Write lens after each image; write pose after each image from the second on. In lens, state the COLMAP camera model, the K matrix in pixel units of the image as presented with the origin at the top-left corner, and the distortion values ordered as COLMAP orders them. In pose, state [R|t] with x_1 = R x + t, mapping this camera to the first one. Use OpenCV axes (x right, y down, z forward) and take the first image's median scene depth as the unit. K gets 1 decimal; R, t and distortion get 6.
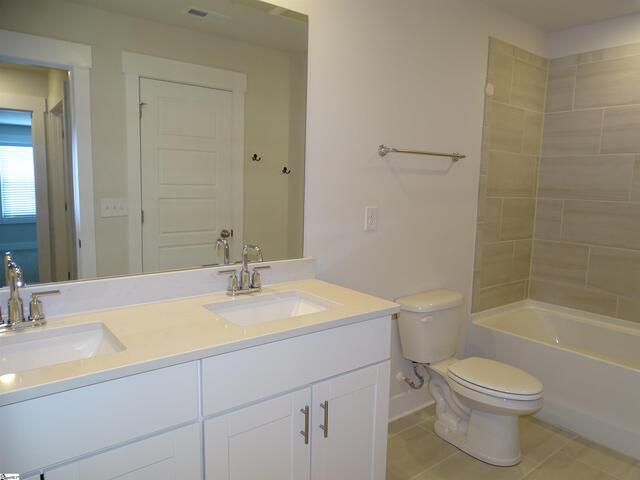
lens RADIAL K [[463.0, 0, 320.9], [0, 463.0, 239.8], [0, 0, 1]] dist [0.002264, 0.003212]
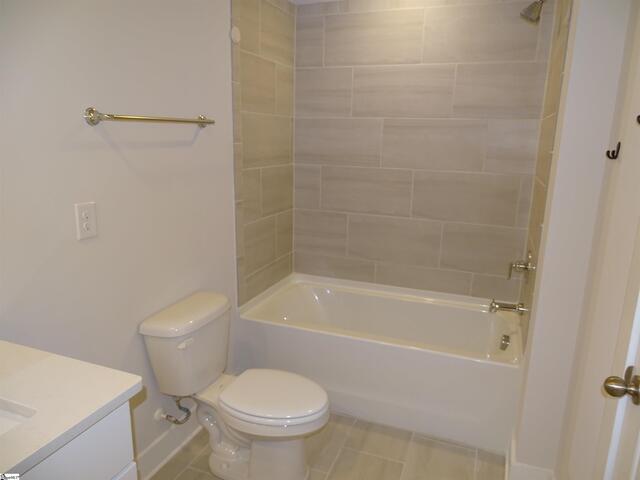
lens RADIAL K [[463.0, 0, 319.8], [0, 463.0, 239.3], [0, 0, 1]] dist [0.002264, 0.003212]
pose [[0.865587, -0.121276, 0.485852, 0.057766], [0.066346, 0.989451, 0.128782, -0.066886], [-0.496345, -0.079237, 0.864502, 0.204599]]
